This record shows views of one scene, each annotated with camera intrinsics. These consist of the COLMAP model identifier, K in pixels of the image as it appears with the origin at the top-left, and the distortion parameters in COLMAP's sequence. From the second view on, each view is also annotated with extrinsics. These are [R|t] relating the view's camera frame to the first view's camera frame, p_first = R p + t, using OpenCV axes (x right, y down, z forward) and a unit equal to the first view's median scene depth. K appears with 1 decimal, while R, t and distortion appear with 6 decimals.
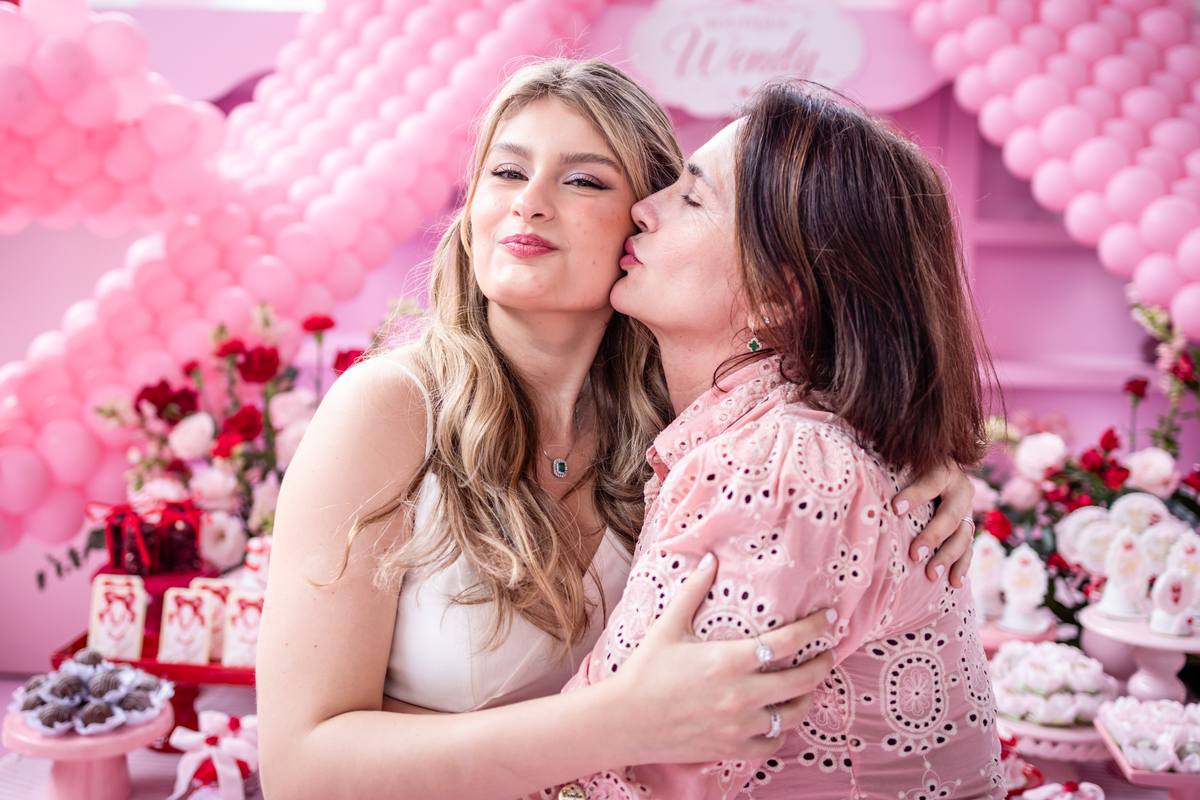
lens RADIAL K [[1317.4, 0, 561.5], [0, 1317.4, 368.5], [0, 0, 1]] dist [0.016872, -0.006986]
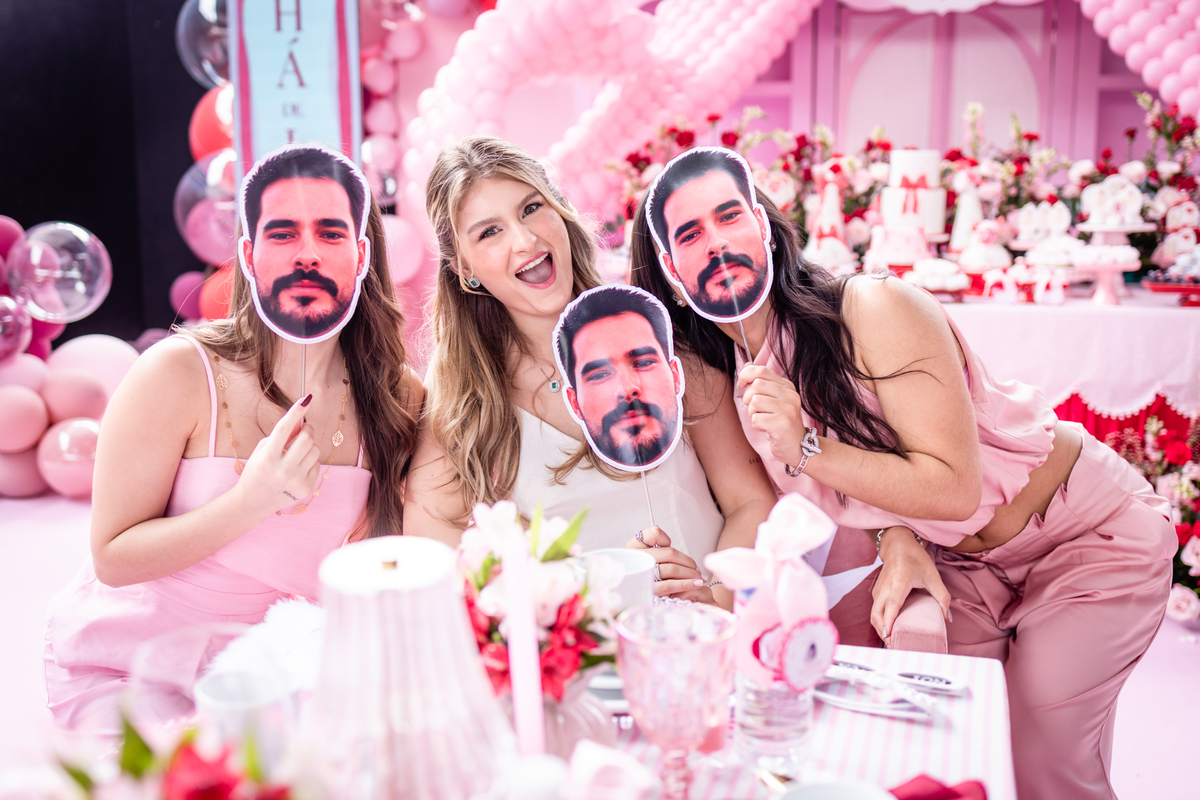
lens RADIAL K [[1248.4, 0, 639.2], [0, 1248.4, 336.0], [0, 0, 1]] dist [0.025217, -0.005534]
pose [[0.989257, -0.006518, -0.146045, -0.018422], [0.011462, 0.999388, 0.033035, 0.222692], [0.145740, -0.034354, 0.988726, -0.877740]]
